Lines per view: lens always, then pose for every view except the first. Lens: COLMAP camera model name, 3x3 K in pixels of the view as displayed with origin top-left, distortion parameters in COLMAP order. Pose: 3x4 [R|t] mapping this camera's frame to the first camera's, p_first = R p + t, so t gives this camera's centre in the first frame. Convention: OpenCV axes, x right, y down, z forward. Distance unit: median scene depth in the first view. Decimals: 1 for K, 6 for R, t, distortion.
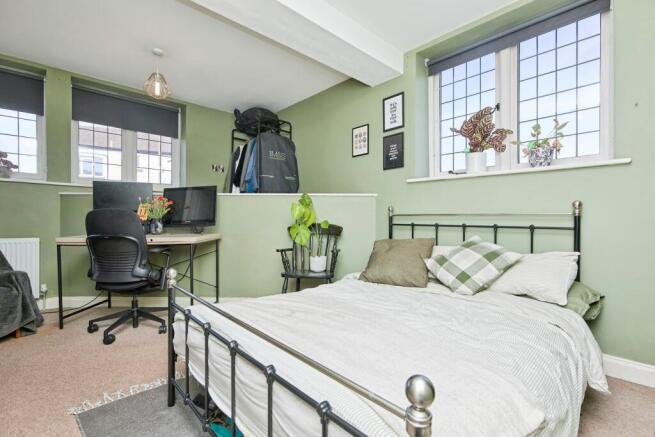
lens RADIAL K [[300.8, 0, 326.6], [0, 300.8, 217.7], [0, 0, 1]] dist [0.000169, -0.000286]
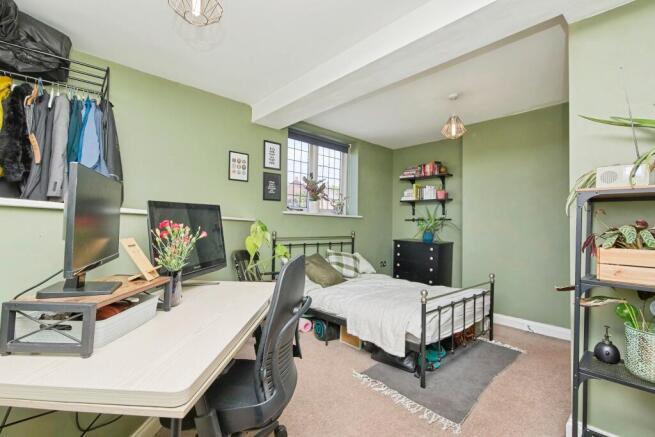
lens RADIAL K [[300.8, 0, 327.4], [0, 300.8, 223.7], [0, 0, 1]] dist [0.000169, -0.000286]
pose [[0.017317, 0.021050, 0.999628, -1.218576], [-0.002577, 0.999776, -0.021008, -0.051899], [-0.999847, -0.002212, 0.017368, 0.908542]]
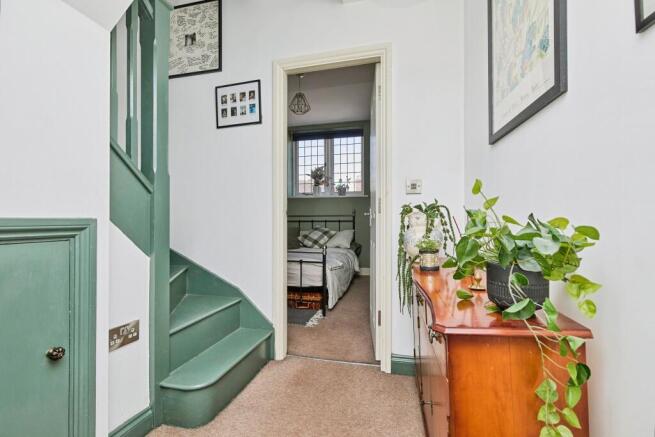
lens RADIAL K [[300.8, 0, 326.6], [0, 300.8, 215.5], [0, 0, 1]] dist [0.000169, -0.000286]
pose [[0.842144, 0.000574, 0.539252, -0.586905], [0.007399, 0.999893, -0.012619, 0.016053], [-0.539202, 0.014617, 0.842050, -0.815886]]
